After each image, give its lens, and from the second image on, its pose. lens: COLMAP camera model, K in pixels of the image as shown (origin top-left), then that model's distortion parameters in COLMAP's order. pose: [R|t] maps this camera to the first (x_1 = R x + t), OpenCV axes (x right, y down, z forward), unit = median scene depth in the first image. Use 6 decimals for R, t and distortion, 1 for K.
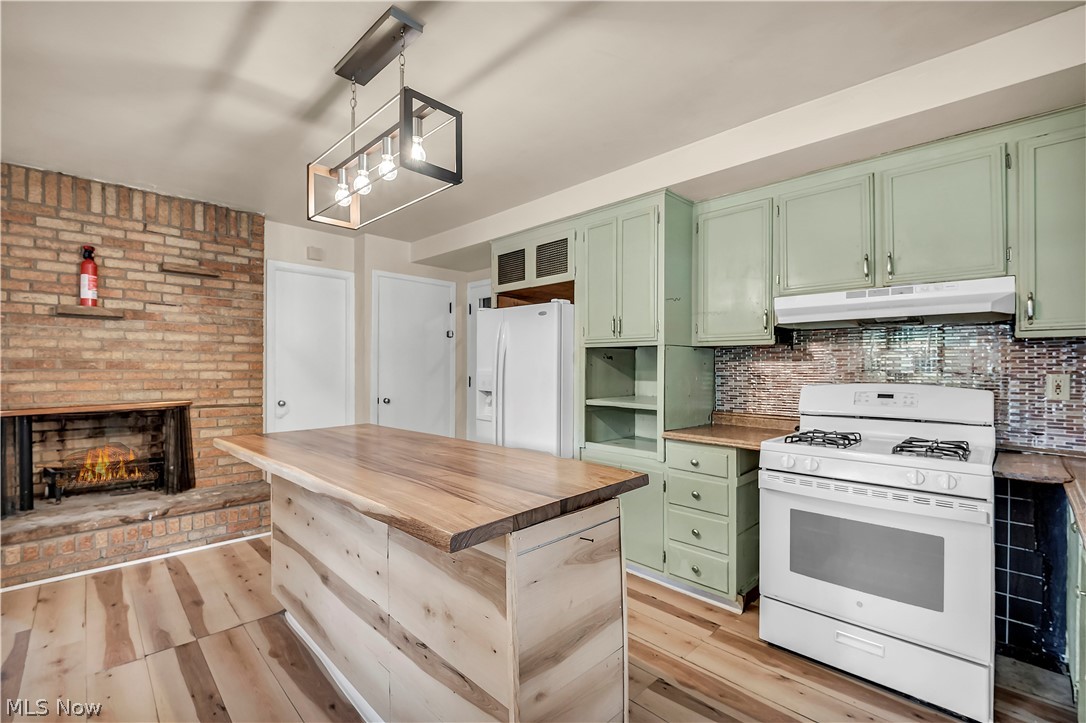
lens RADIAL K [[449.1, 0, 544.2], [0, 449.1, 362.6], [0, 0, 1]] dist [-0.001275, -0.003847]
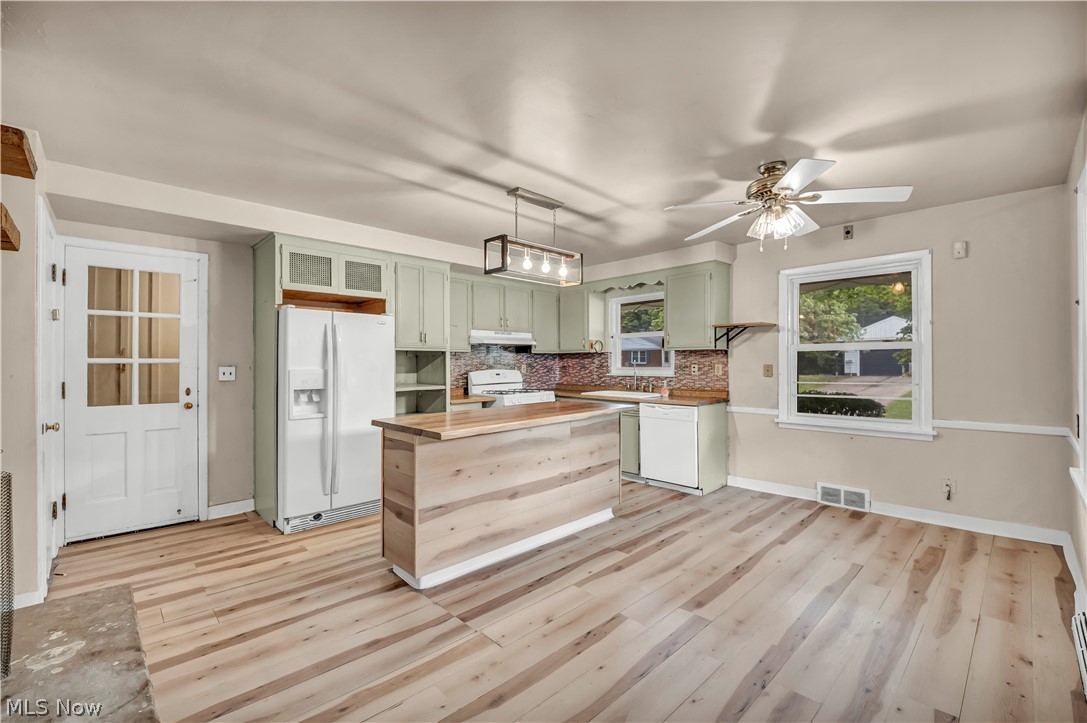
lens RADIAL K [[455.4, 0, 544.6], [0, 455.4, 352.2], [0, 0, 1]] dist [-0.002092, -0.000845]
pose [[0.001317, 0.015815, 0.999874, -1.376499], [-0.003143, 0.999870, -0.015811, -0.007562], [-0.999994, -0.003122, 0.001367, 0.564942]]
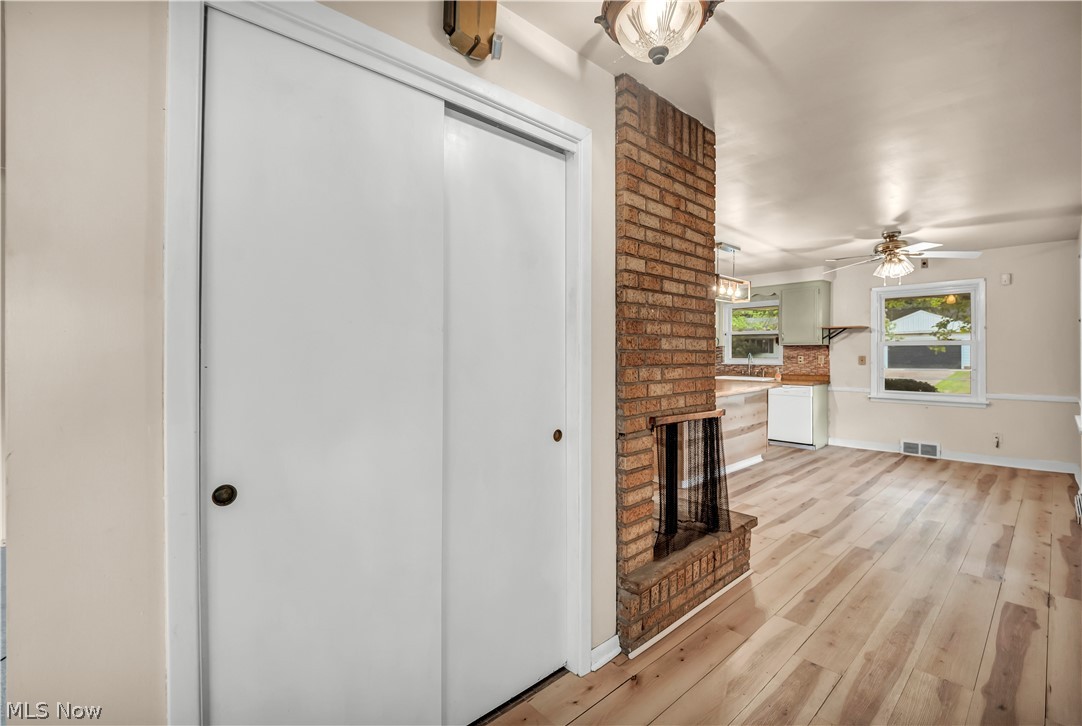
lens RADIAL K [[458.4, 0, 559.3], [0, 458.4, 344.1], [0, 0, 1]] dist [-0.000304, 0.000244]
pose [[0.011348, 0.015567, 0.999814, -2.002228], [-0.006231, 0.999860, -0.015497, -0.005722], [-0.999916, -0.006054, 0.011443, 1.208220]]
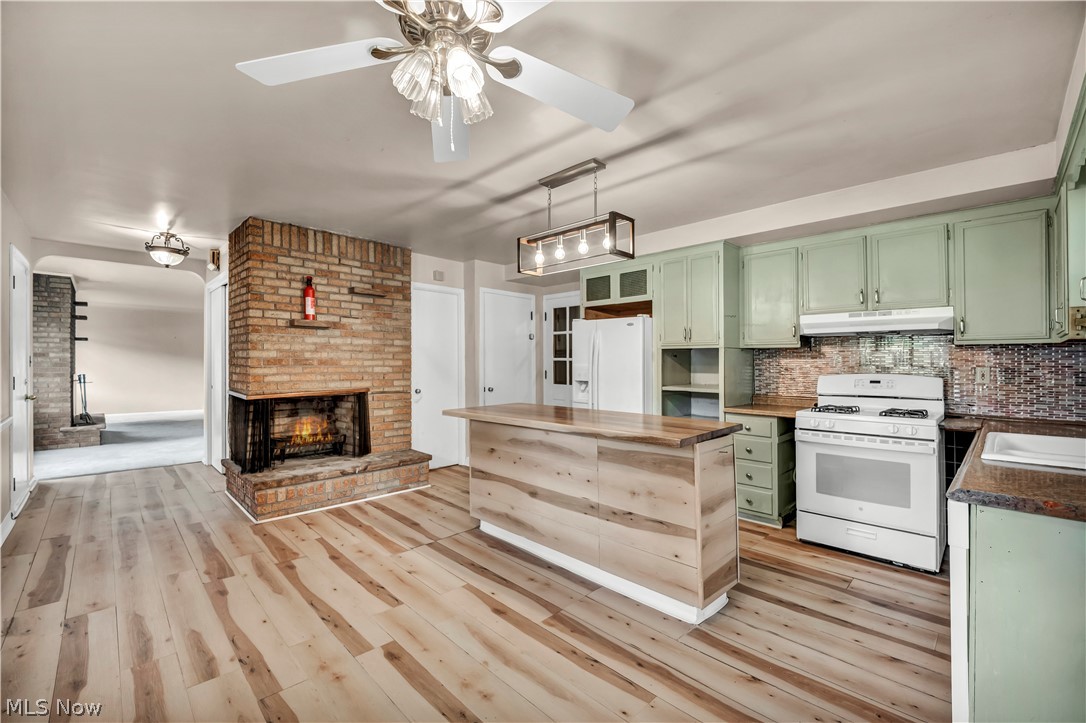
lens RADIAL K [[455.0, 0, 544.1], [0, 455.0, 352.2], [0, 0, 1]] dist [-0.002092, -0.000845]
pose [[0.999839, -0.001292, 0.017914, -0.310945], [0.001532, 0.999910, -0.013334, -0.005938], [-0.017895, 0.013360, 0.999751, -0.417934]]
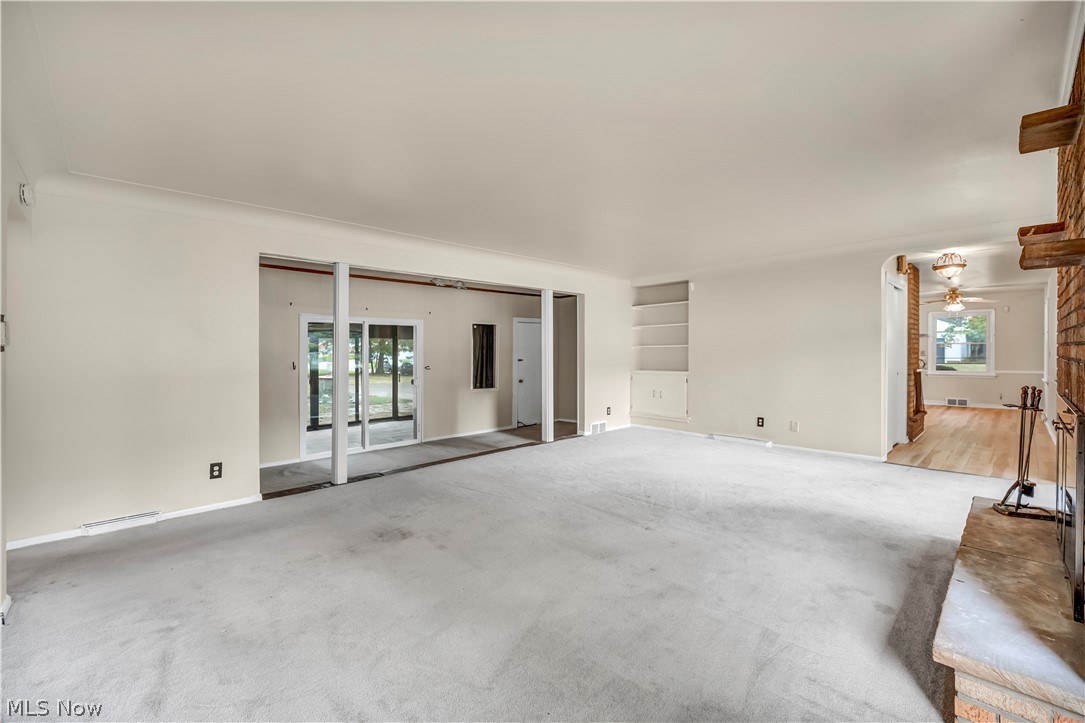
lens RADIAL K [[454.6, 0, 543.6], [0, 454.6, 352.2], [0, 0, 1]] dist [-0.002092, -0.000845]
pose [[-0.009321, -0.000731, 0.999956, -3.538408], [0.000682, 0.999999, 0.000737, 0.009205], [-0.999956, 0.000689, -0.009320, 2.964131]]
